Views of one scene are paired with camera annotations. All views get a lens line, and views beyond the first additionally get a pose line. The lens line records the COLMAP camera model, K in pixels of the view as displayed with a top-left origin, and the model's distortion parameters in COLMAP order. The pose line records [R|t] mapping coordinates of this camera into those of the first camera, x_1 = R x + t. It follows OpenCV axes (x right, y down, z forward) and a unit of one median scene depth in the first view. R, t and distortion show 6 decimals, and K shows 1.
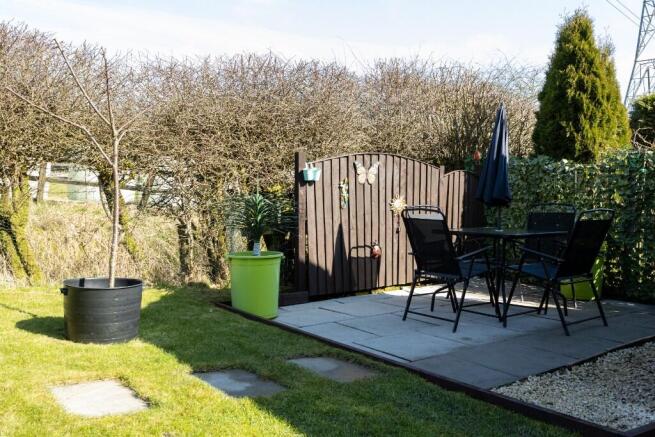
lens RADIAL K [[625.8, 0, 326.1], [0, 625.8, 217.0], [0, 0, 1]] dist [-0.001281, 0.000000]
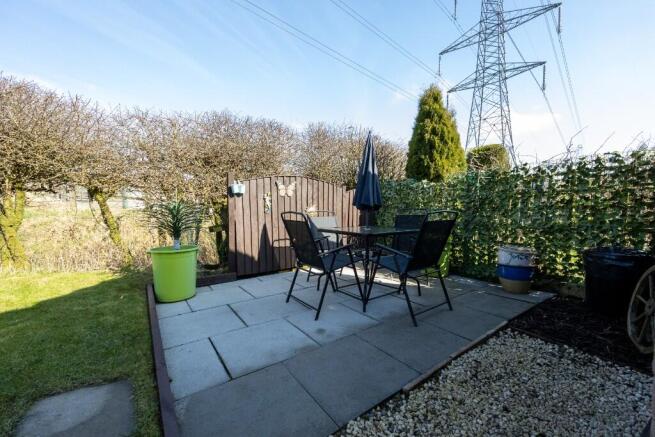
lens RADIAL K [[269.2, 0, 326.4], [0, 269.2, 217.6], [0, 0, 1]] dist [0.000479, -0.000129]
pose [[0.999783, -0.006589, -0.019748, 0.171356], [0.006442, 0.999951, -0.007501, 0.001871], [0.019796, 0.007373, 0.999777, 0.373275]]
